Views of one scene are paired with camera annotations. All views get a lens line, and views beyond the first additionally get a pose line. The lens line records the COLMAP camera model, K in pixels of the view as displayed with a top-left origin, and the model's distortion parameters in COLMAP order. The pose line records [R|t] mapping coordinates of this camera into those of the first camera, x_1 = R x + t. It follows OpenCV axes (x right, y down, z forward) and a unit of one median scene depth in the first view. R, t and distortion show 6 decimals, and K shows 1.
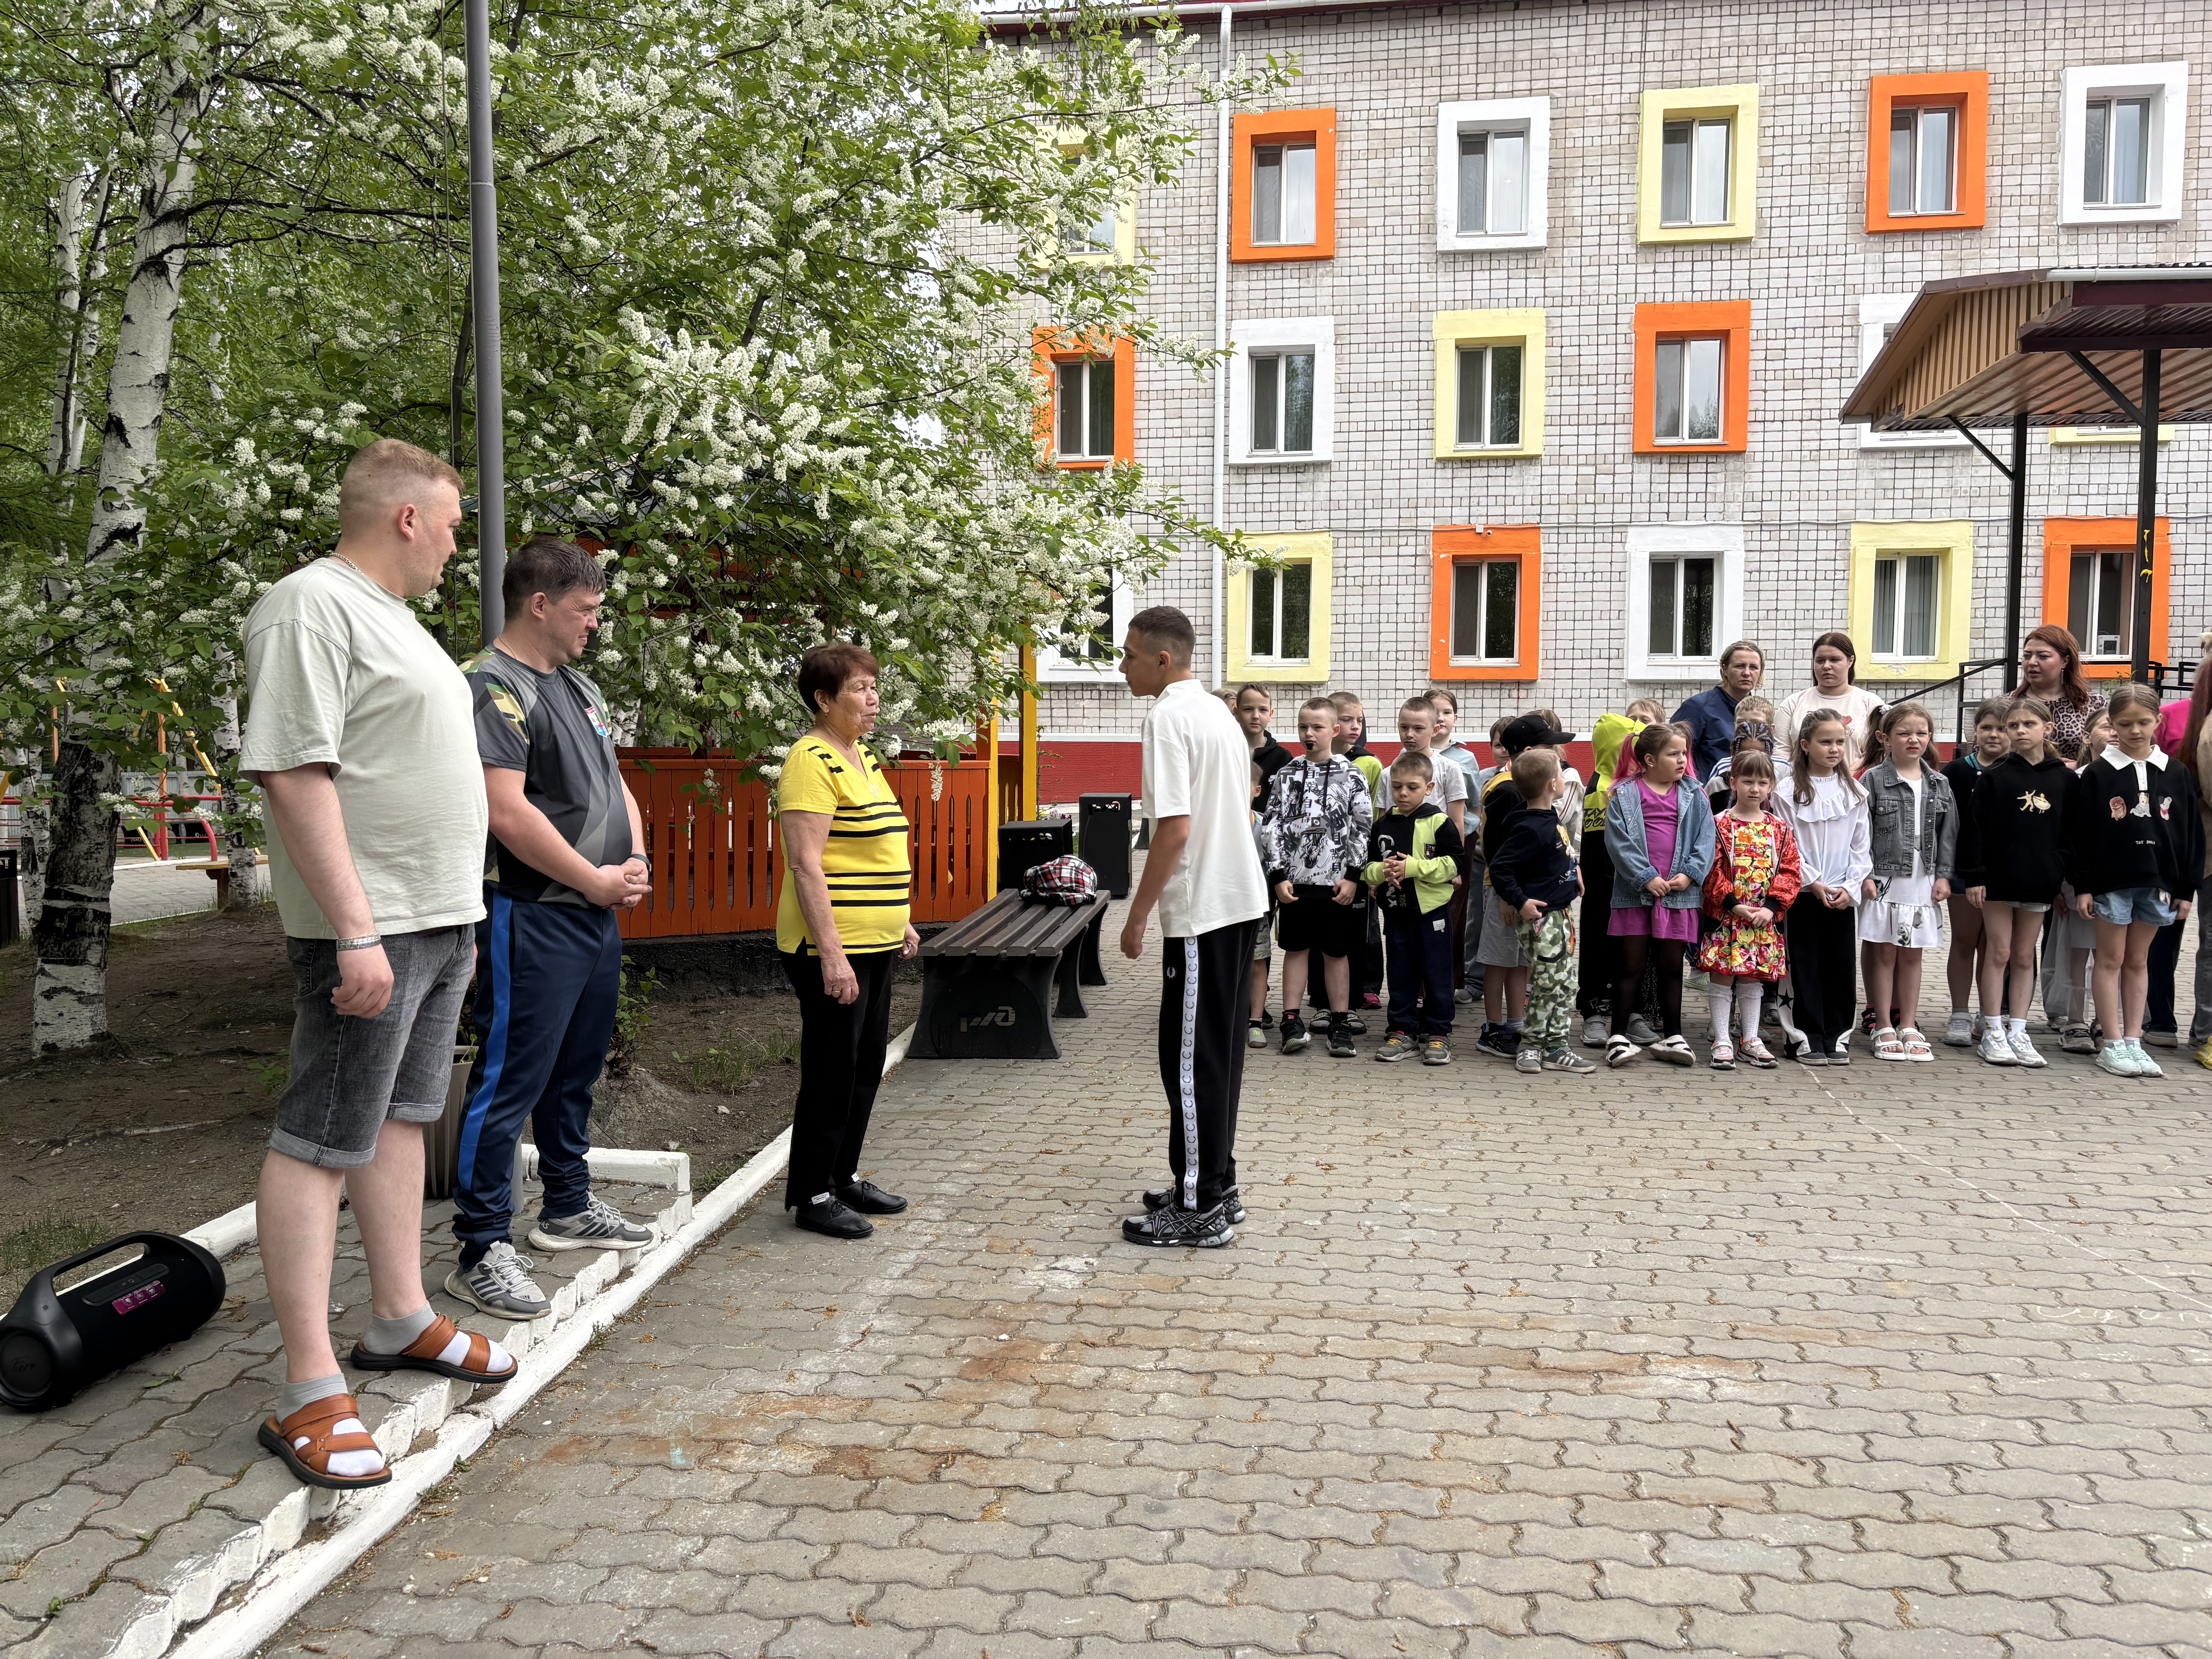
lens RADIAL K [[1657.3, 0, 1106.2], [0, 1657.3, 856.3], [0, 0, 1]] dist [0.006008, -0.000969]
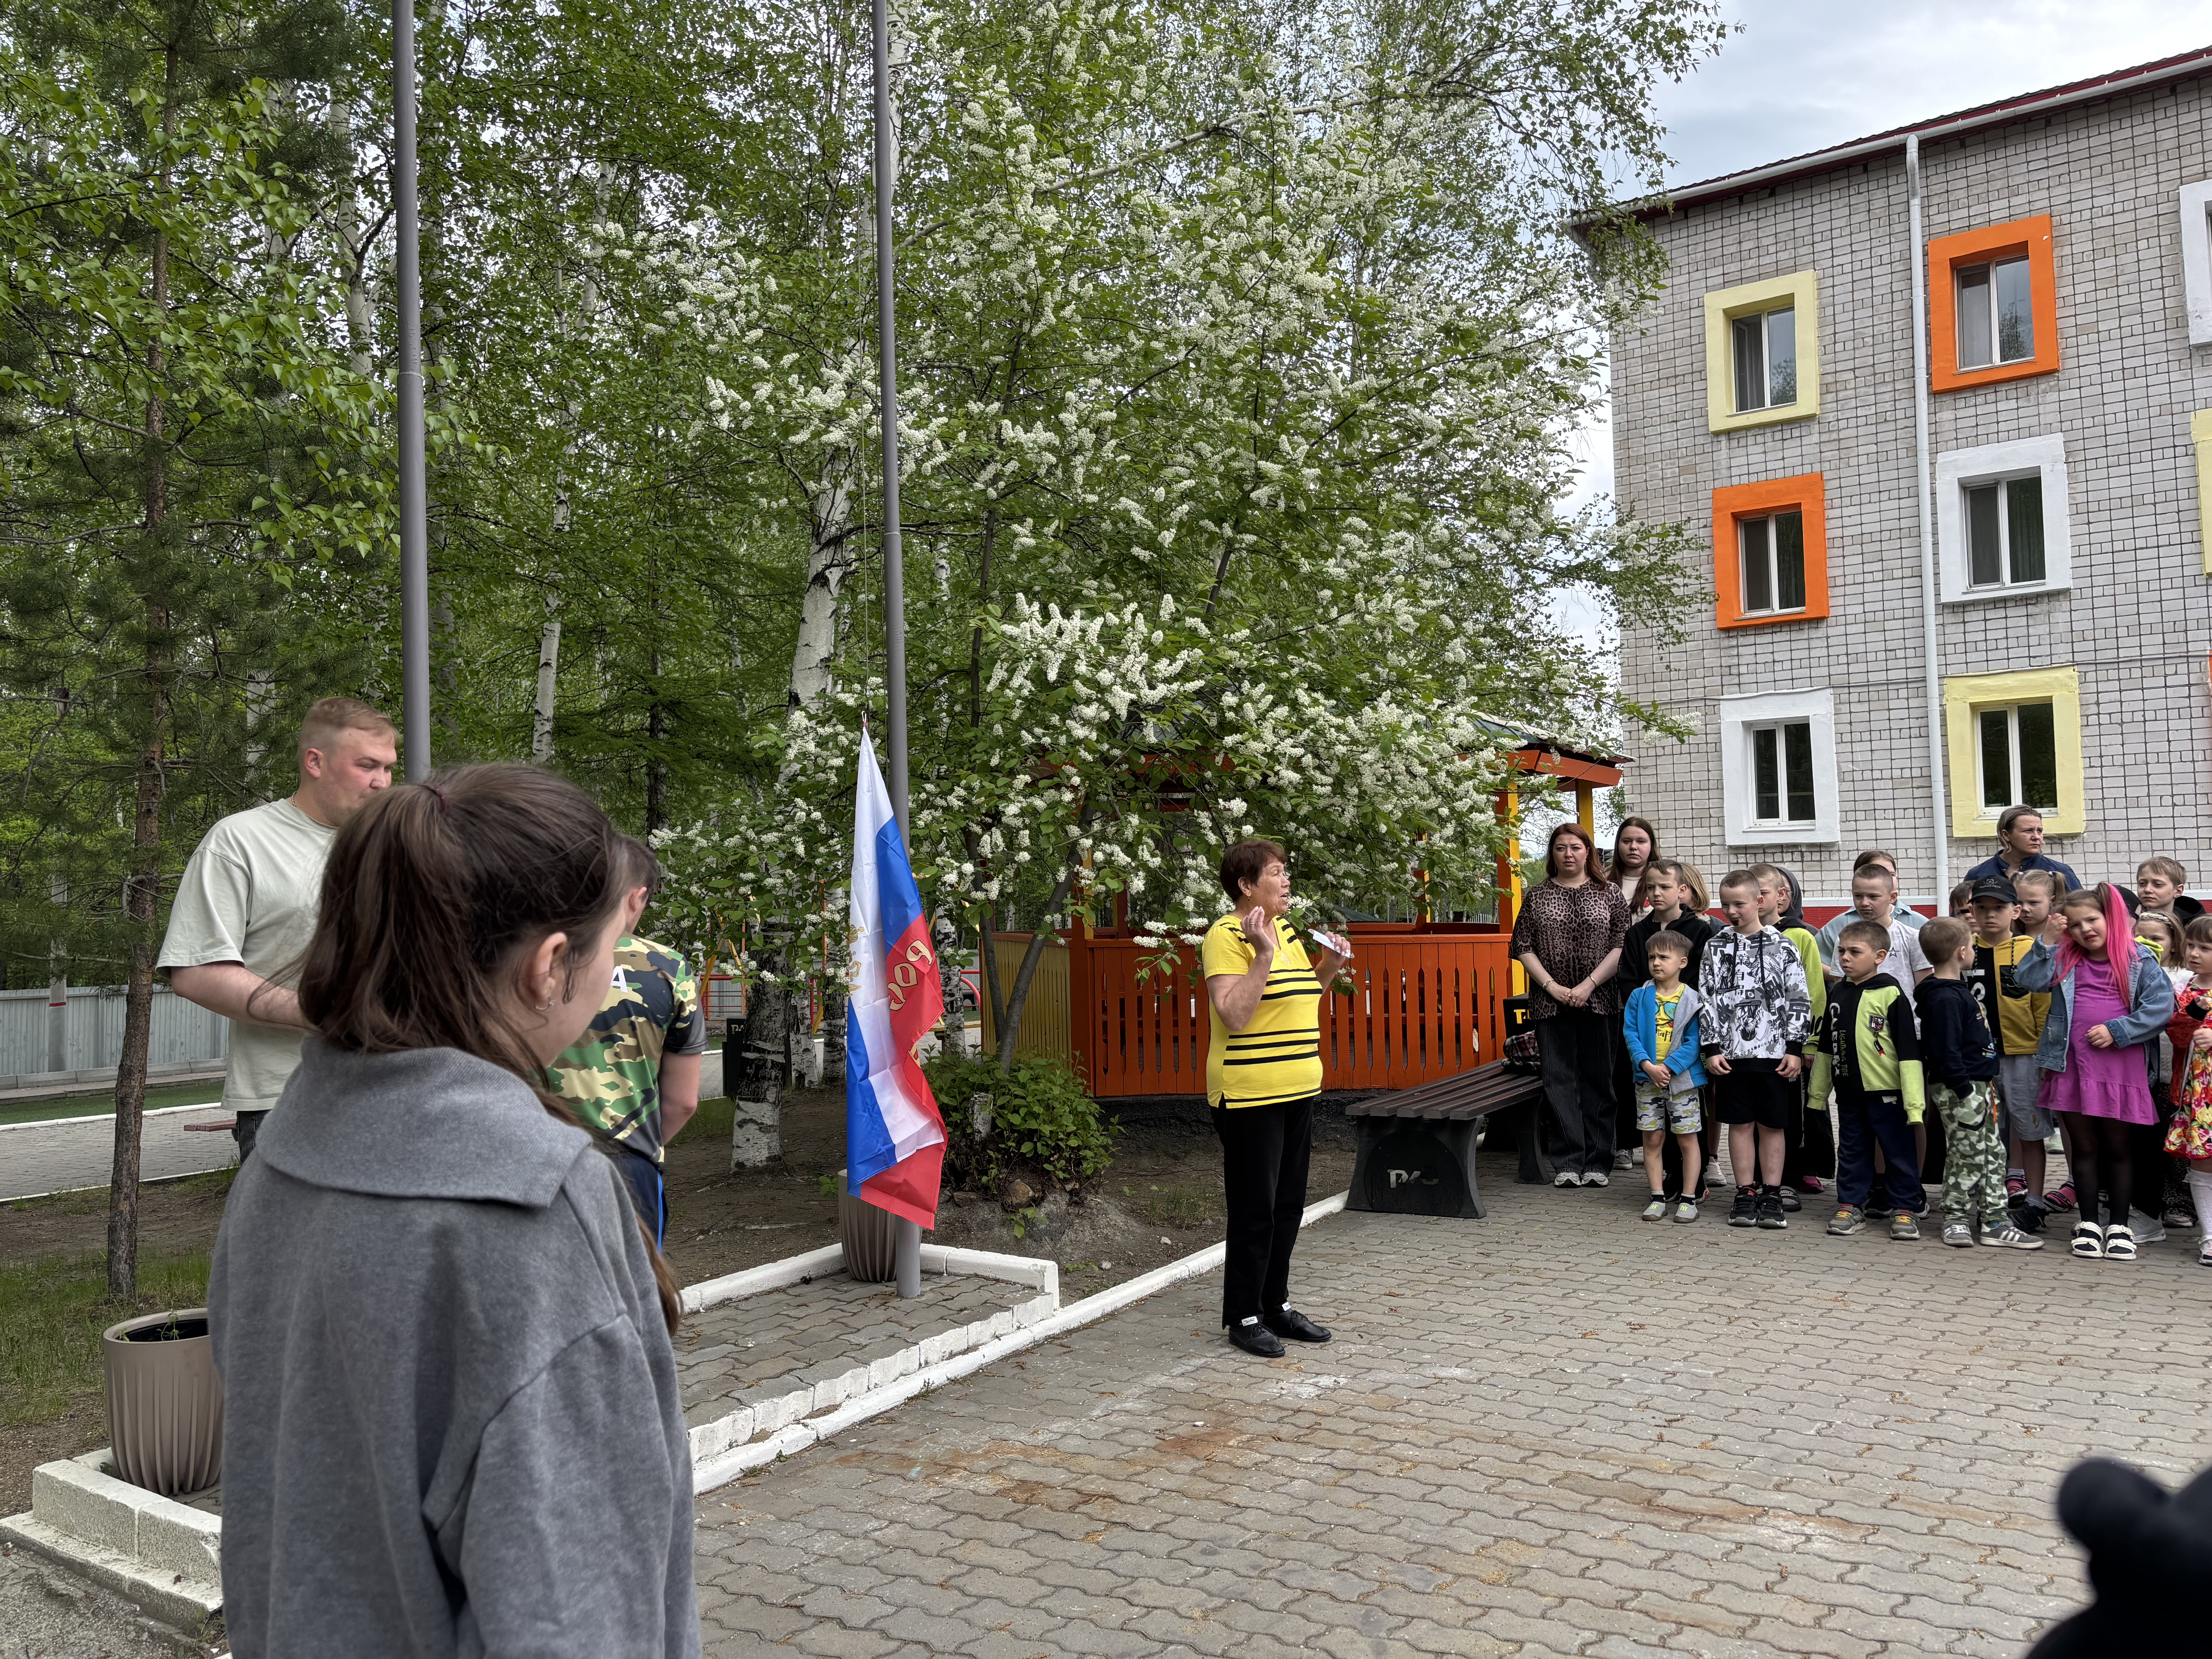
lens RADIAL K [[1657.3, 0, 1106.2], [0, 1657.3, 856.3], [0, 0, 1]] dist [0.006008, -0.000969]
pose [[0.903096, -0.033955, -0.428094, 0.252681], [-0.009736, 0.994994, -0.099459, -0.000066], [0.429328, 0.093989, 0.898245, -0.097107]]
